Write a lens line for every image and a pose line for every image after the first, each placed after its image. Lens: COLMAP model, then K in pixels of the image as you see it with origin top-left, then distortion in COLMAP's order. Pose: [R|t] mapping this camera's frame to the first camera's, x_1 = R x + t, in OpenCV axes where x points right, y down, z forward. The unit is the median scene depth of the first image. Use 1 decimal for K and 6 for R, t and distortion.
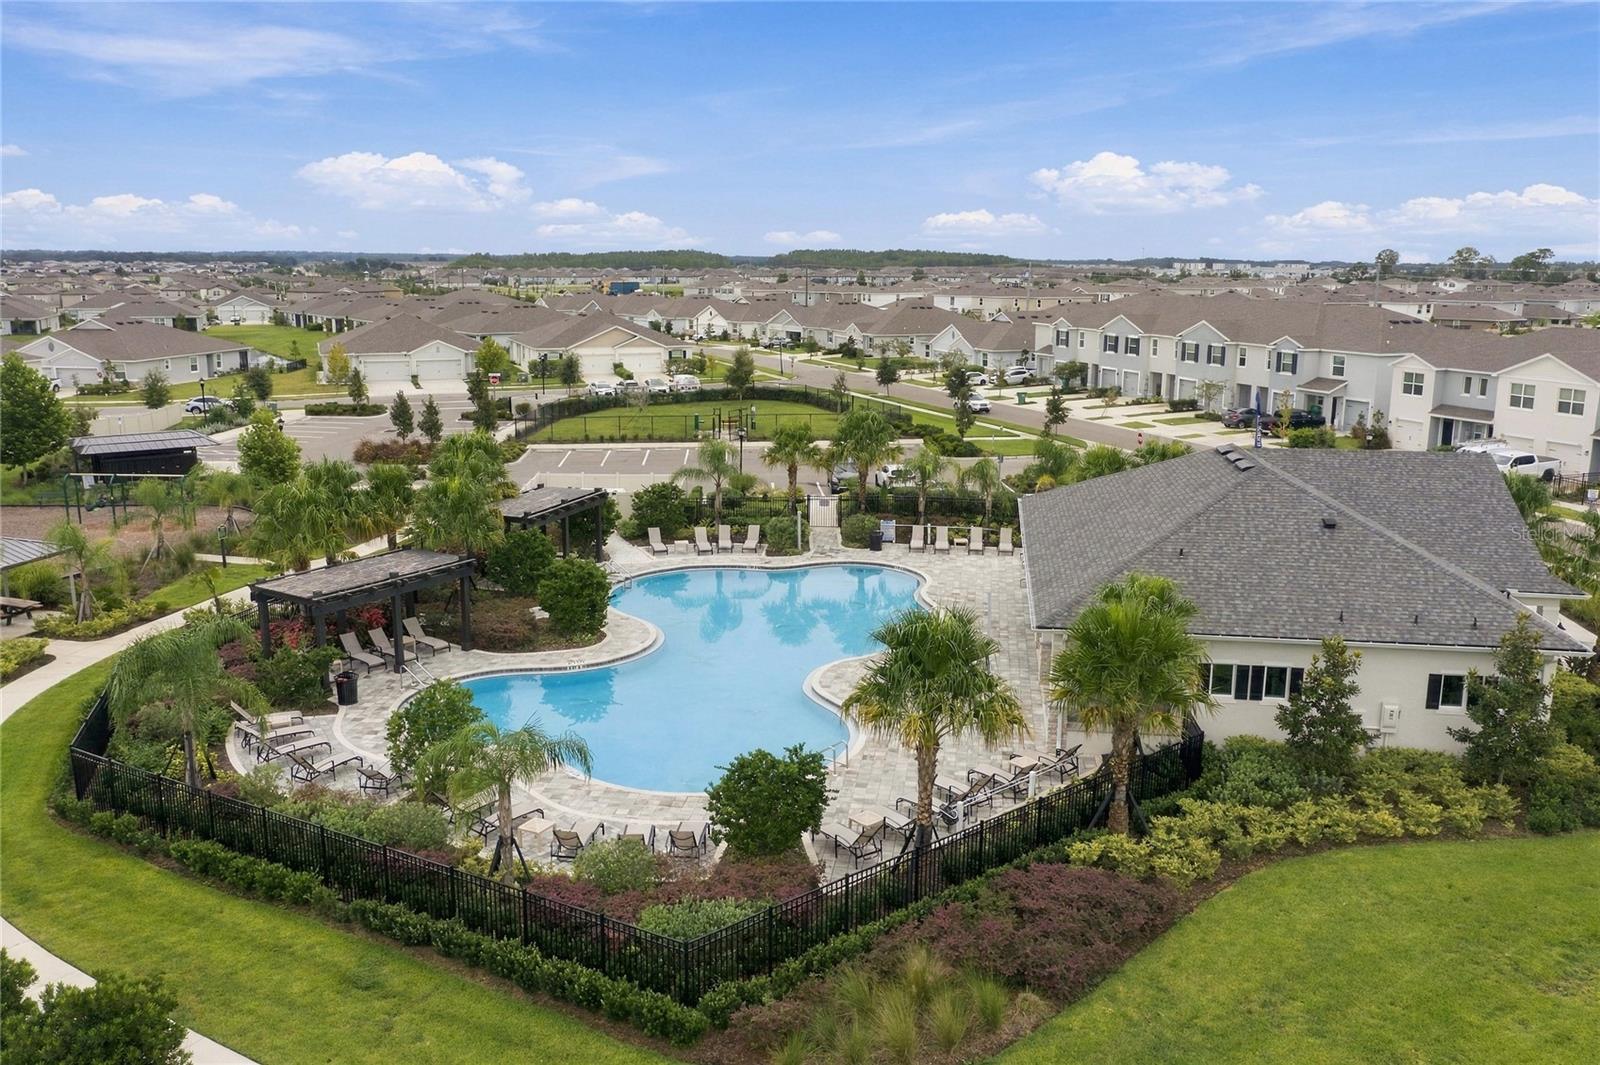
lens RADIAL K [[1270.1, 0, 800.0], [0, 1270.1, 533.9], [0, 0, 1]] dist [-0.012003, 0.021710]
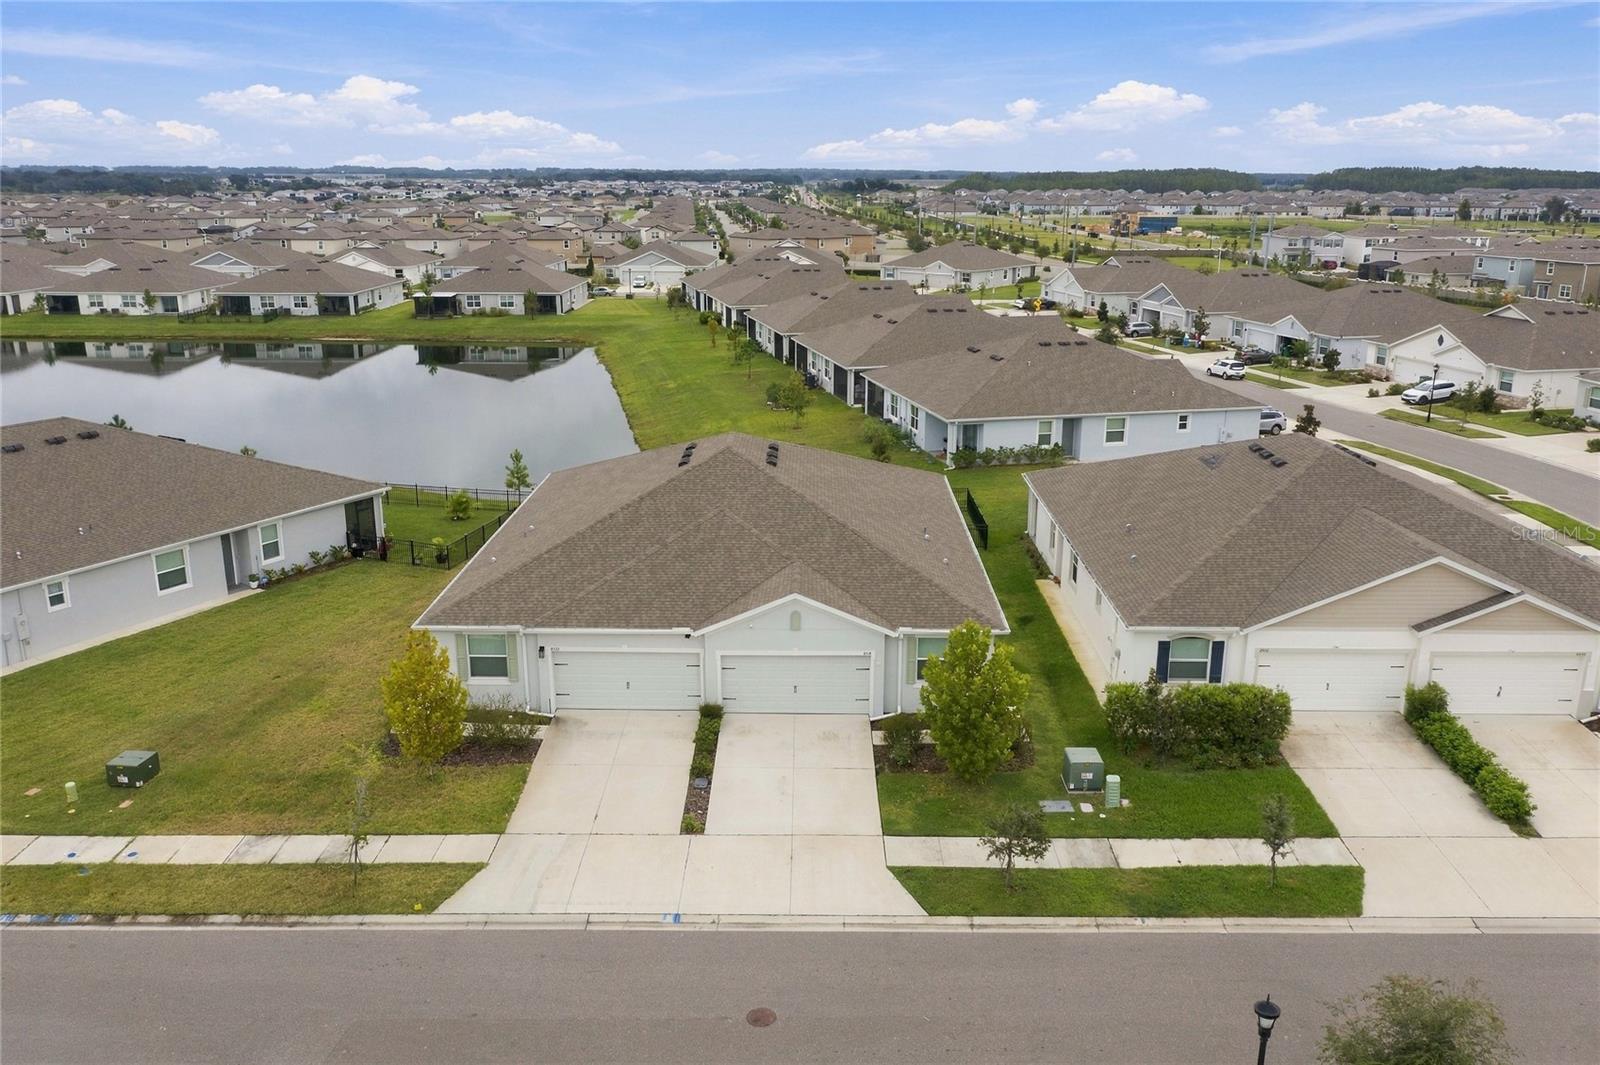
lens RADIAL K [[1270.1, 0, 808.2], [0, 1270.1, 527.8], [0, 0, 1]] dist [-0.012003, 0.021710]
pose [[0.931707, 0.095839, -0.350339, -0.288375], [-0.075503, 0.994594, 0.071283, -0.293279], [0.355277, -0.039963, 0.933906, 1.148394]]
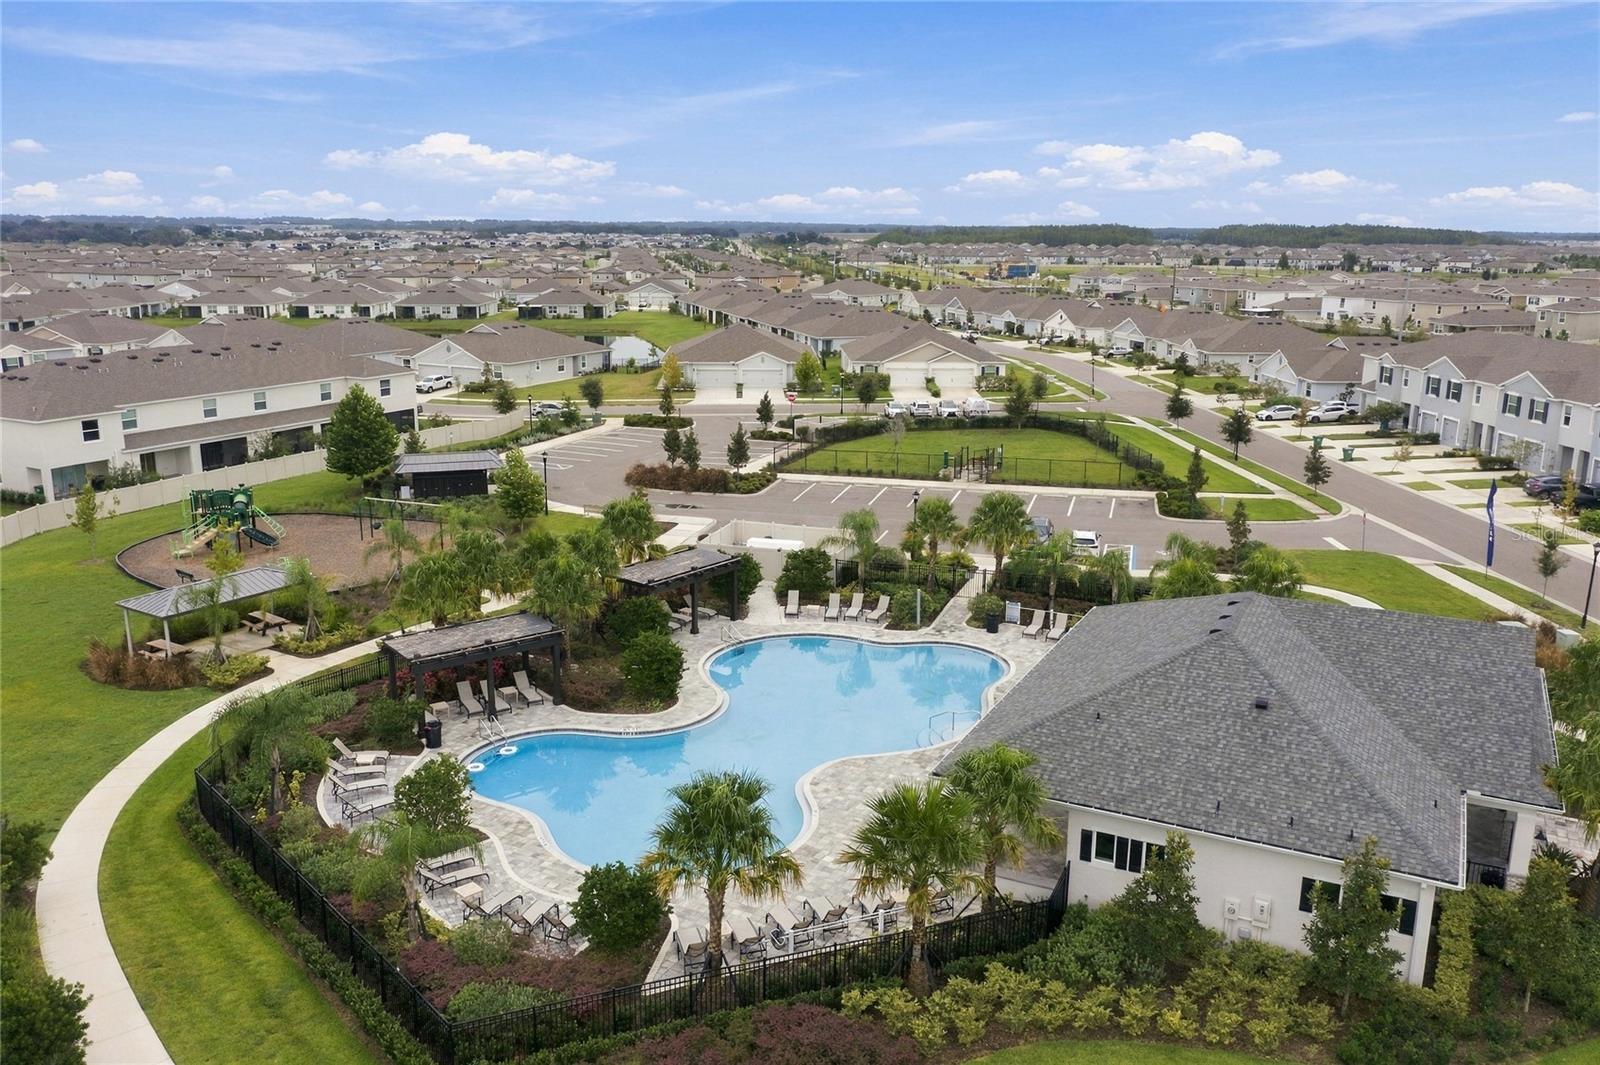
lens RADIAL K [[1270.1, 0, 801.1], [0, 1270.1, 530.7], [0, 0, 1]] dist [-0.012003, 0.021710]
pose [[0.947140, 0.077101, -0.311418, 0.145398], [-0.070796, 0.996993, 0.031518, -0.058033], [0.312912, -0.007805, 0.949750, -0.024719]]
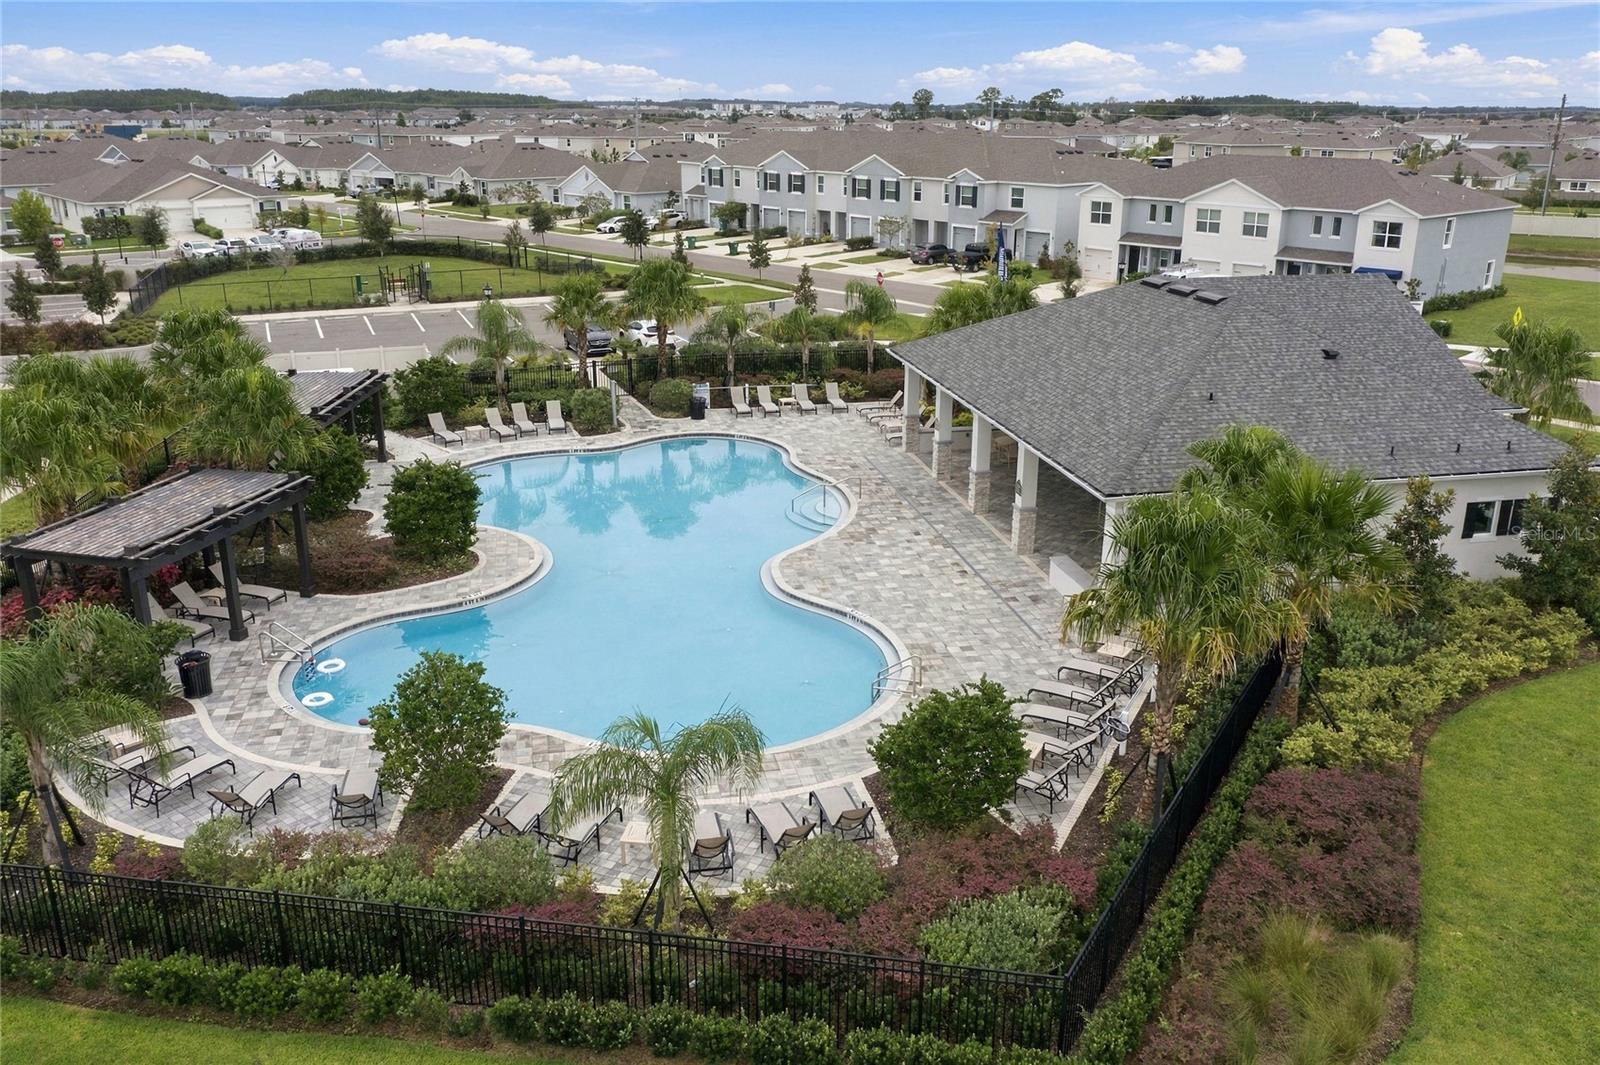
lens RADIAL K [[1270.1, 0, 802.1], [0, 1270.1, 531.7], [0, 0, 1]] dist [-0.012003, 0.021710]
pose [[0.938394, -0.110537, 0.327411, -0.107701], [0.072462, 0.989339, 0.126325, -0.009846], [-0.337884, -0.094818, 0.936399, 0.091166]]
